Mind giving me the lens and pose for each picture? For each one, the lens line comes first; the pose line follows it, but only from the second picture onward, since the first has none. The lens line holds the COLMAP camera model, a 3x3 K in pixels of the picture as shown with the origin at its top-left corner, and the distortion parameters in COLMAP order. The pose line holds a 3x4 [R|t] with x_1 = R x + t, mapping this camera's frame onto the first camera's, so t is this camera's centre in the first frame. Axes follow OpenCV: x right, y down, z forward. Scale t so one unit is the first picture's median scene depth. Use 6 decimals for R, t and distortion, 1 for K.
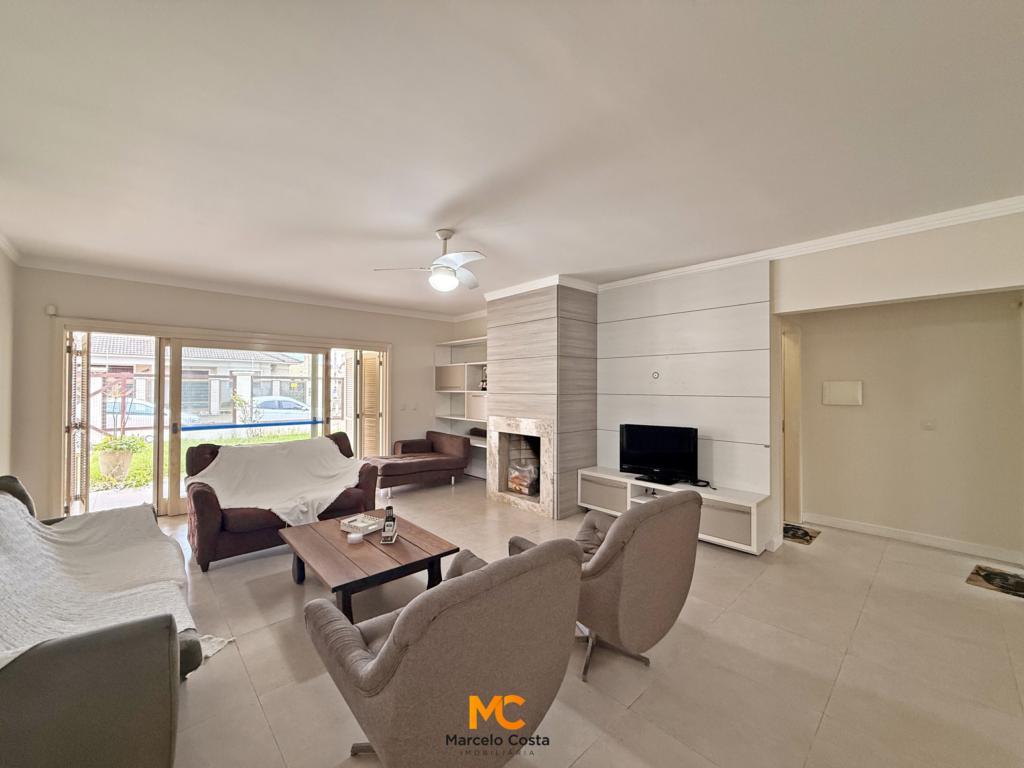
lens RADIAL K [[406.4, 0, 512.0], [0, 406.4, 384.0], [0, 0, 1]] dist [-0.000918, -0.000176]
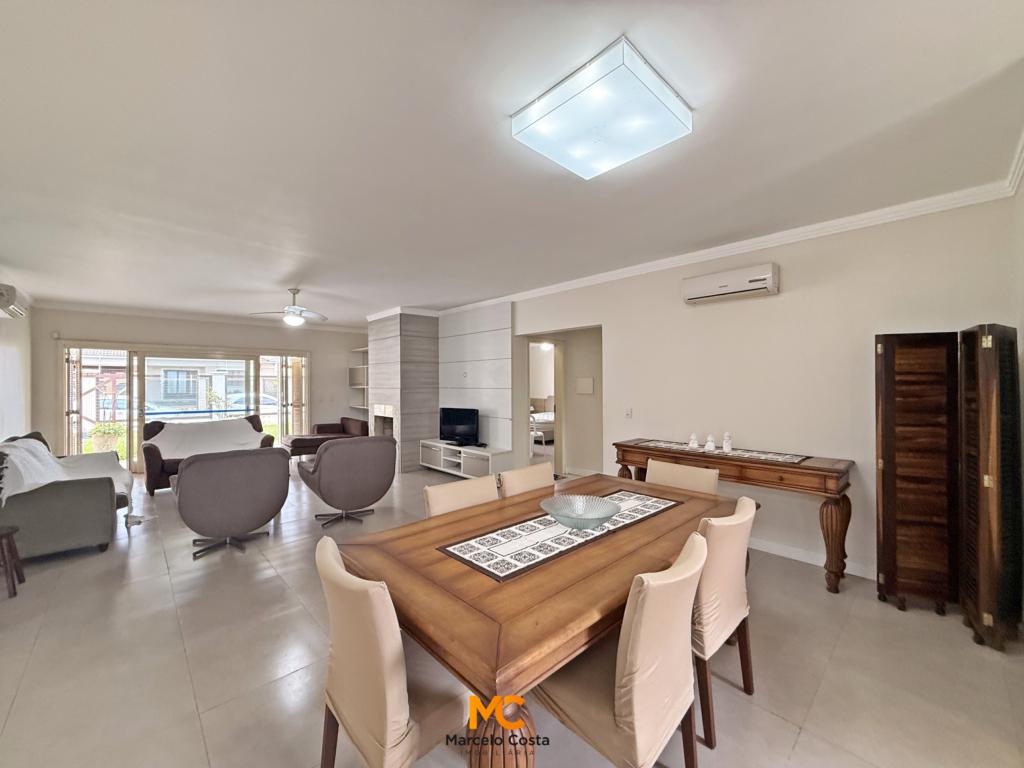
lens RADIAL K [[406.4, 0, 512.0], [0, 406.4, 384.0], [0, 0, 1]] dist [-0.000918, -0.000176]
pose [[0.999969, -0.007601, 0.002031, 0.504363], [0.007582, 0.999929, 0.009193, 0.000077], [-0.002101, -0.009177, 0.999956, -0.464182]]
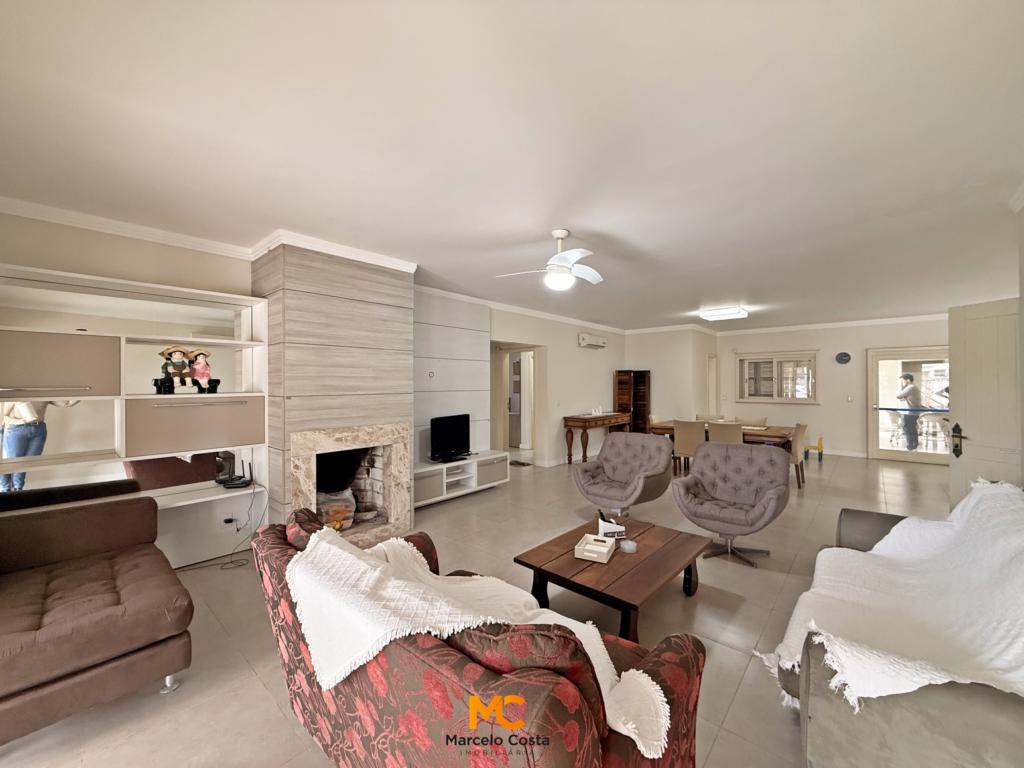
lens RADIAL K [[406.4, 0, 512.0], [0, 406.4, 384.0], [0, 0, 1]] dist [-0.000918, -0.000176]
pose [[-0.088352, -0.003315, 0.996084, -0.813233], [-0.003645, 0.999989, 0.003004, 0.001227], [-0.996083, -0.003366, -0.088363, 0.844656]]
